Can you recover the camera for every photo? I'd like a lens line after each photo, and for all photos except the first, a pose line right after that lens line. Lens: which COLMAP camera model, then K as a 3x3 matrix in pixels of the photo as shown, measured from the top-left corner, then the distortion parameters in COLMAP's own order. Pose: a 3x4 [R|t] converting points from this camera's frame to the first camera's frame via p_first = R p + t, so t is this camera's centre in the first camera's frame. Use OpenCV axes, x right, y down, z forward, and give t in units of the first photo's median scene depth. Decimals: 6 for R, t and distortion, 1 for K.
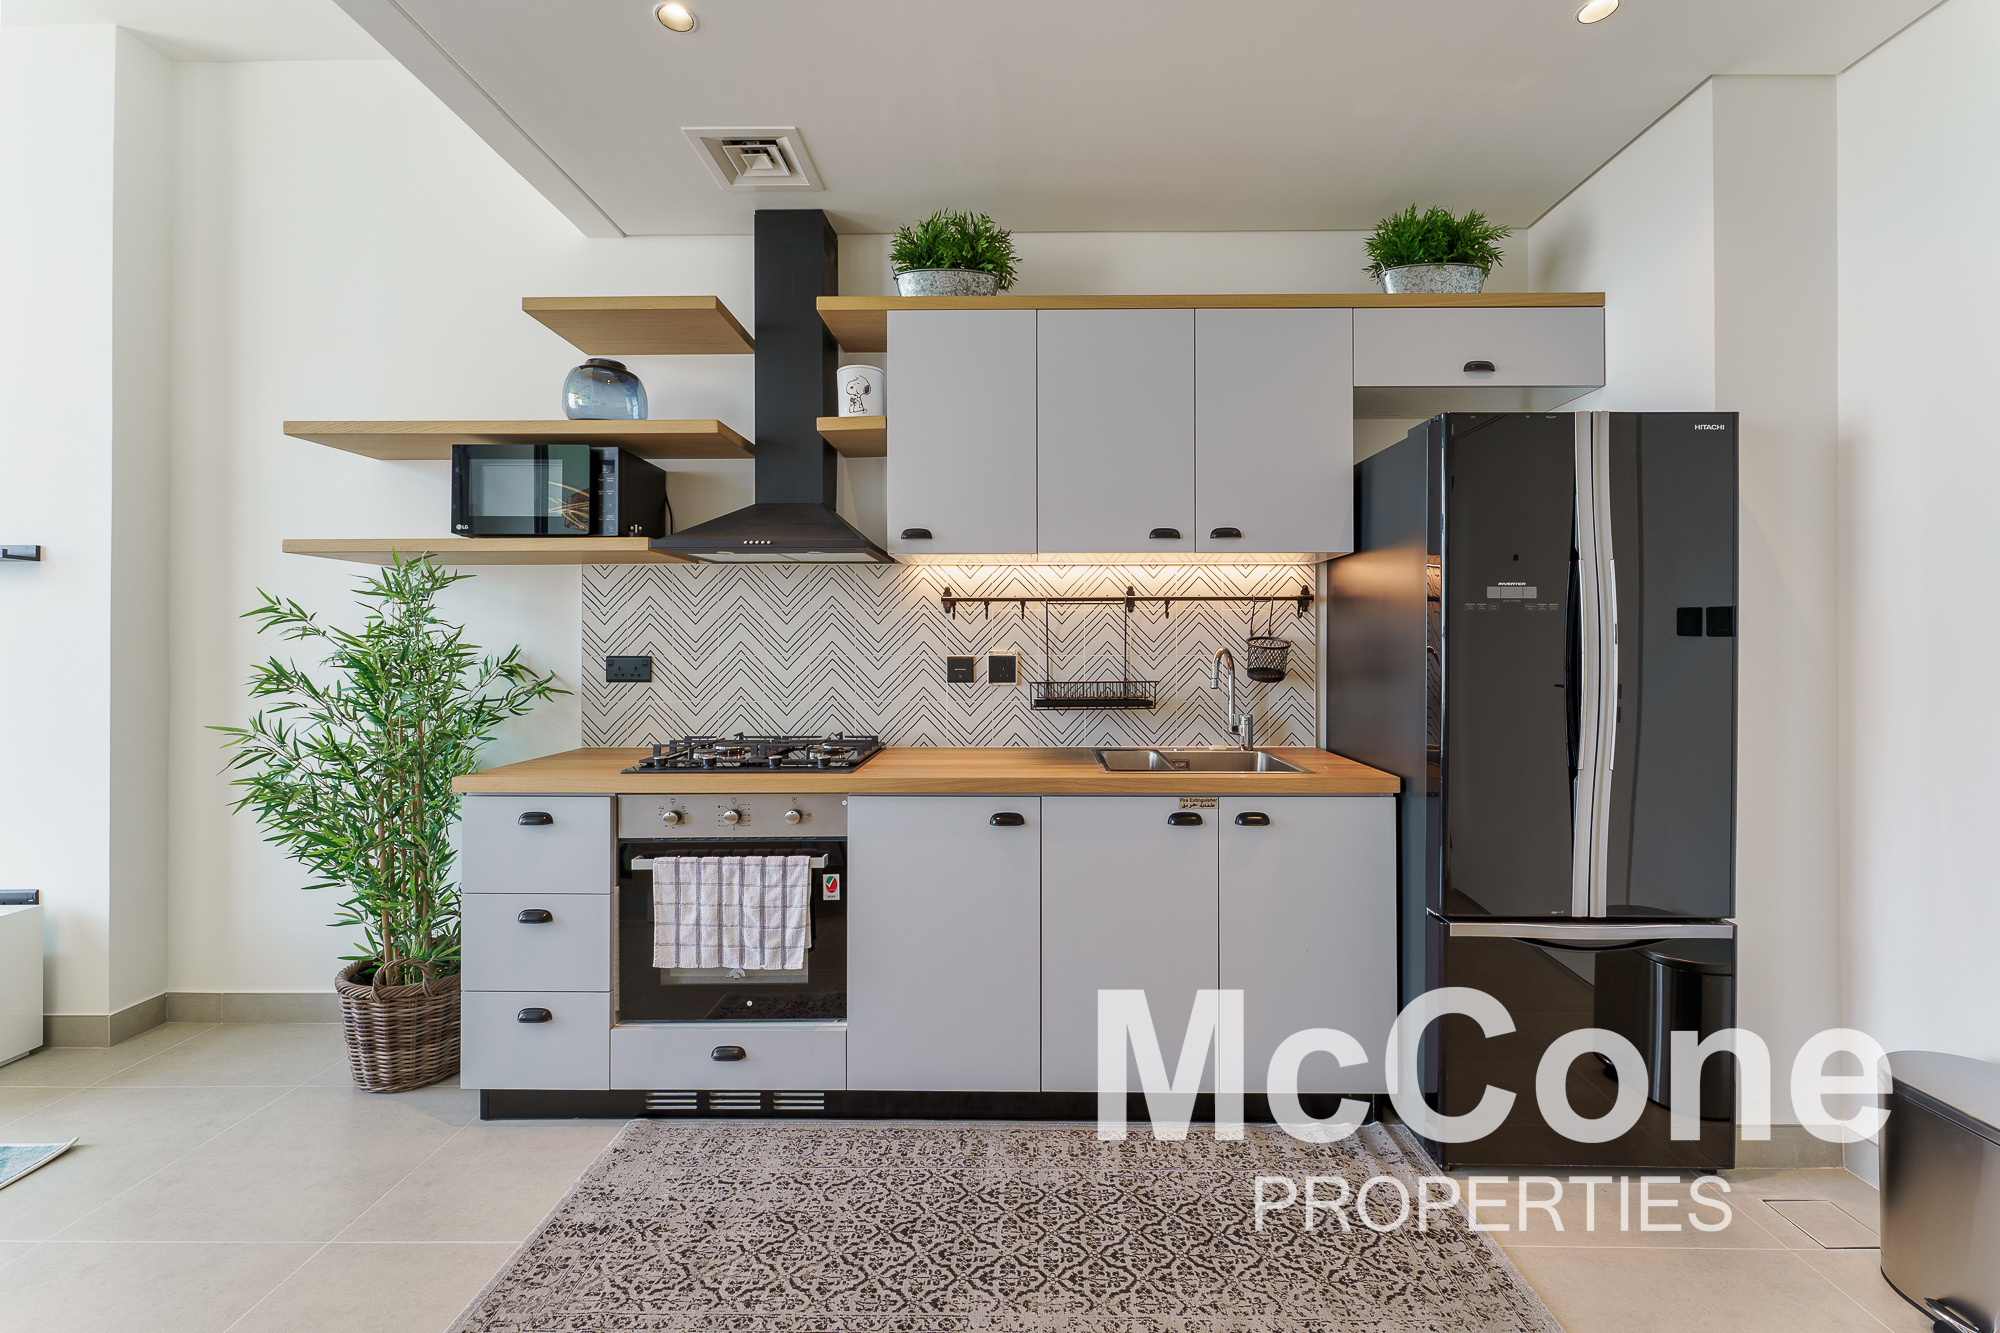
lens RADIAL K [[803.7, 0, 1013.3], [0, 803.7, 647.6], [0, 0, 1]] dist [-0.008547, 0.000308]
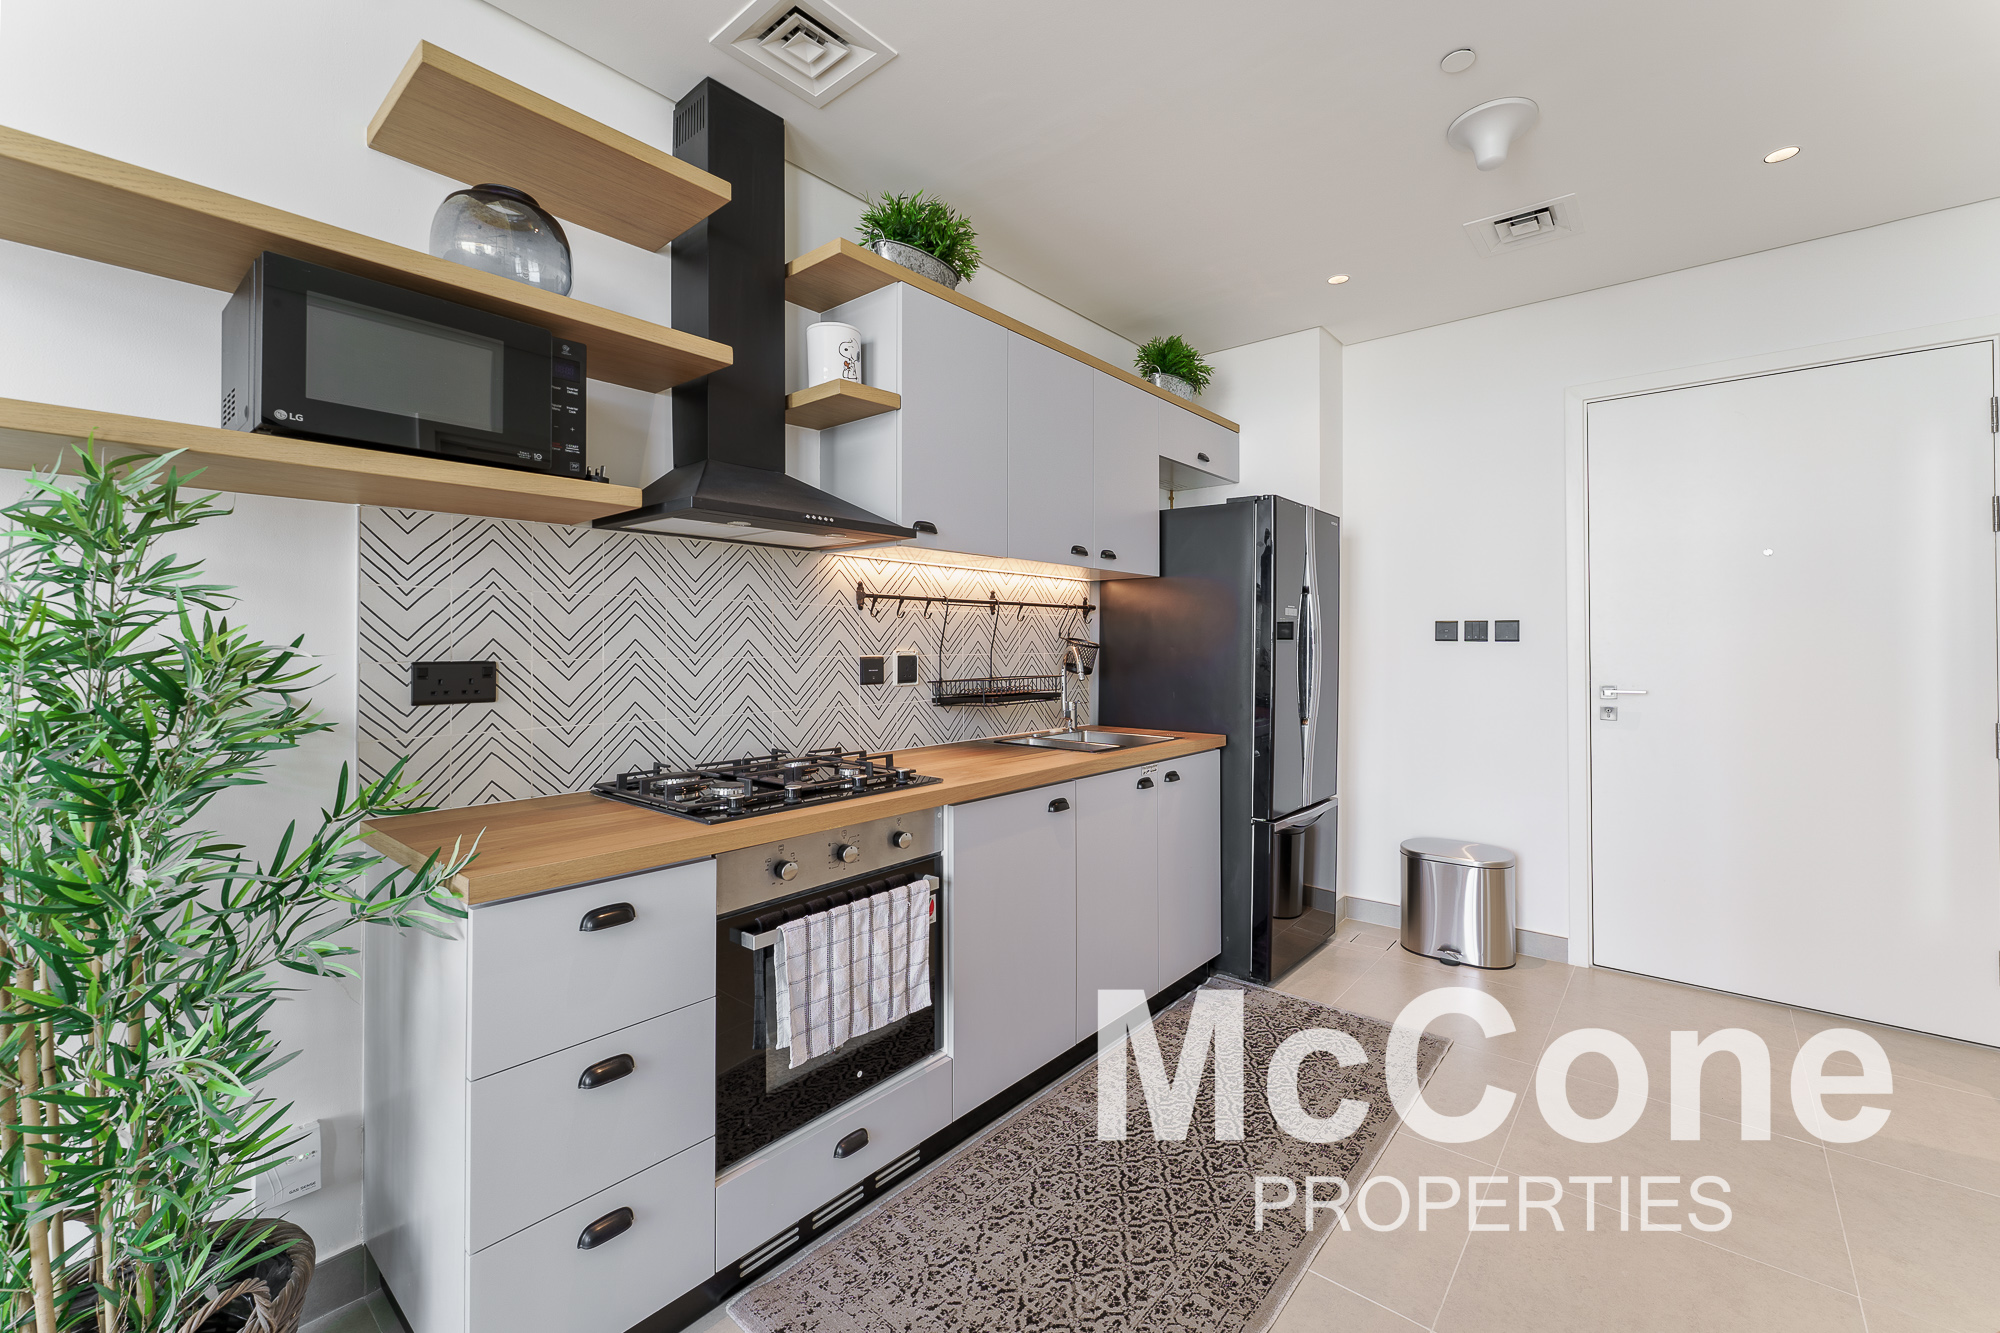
lens RADIAL K [[824.8, 0, 1000.8], [0, 824.8, 644.5], [0, 0, 1]] dist [0.001484, -0.000008]
pose [[0.642717, 0.000628, 0.766104, -0.711498], [0.002409, 0.999993, -0.002841, 0.000018], [-0.766100, 0.003671, 0.642711, 0.268104]]
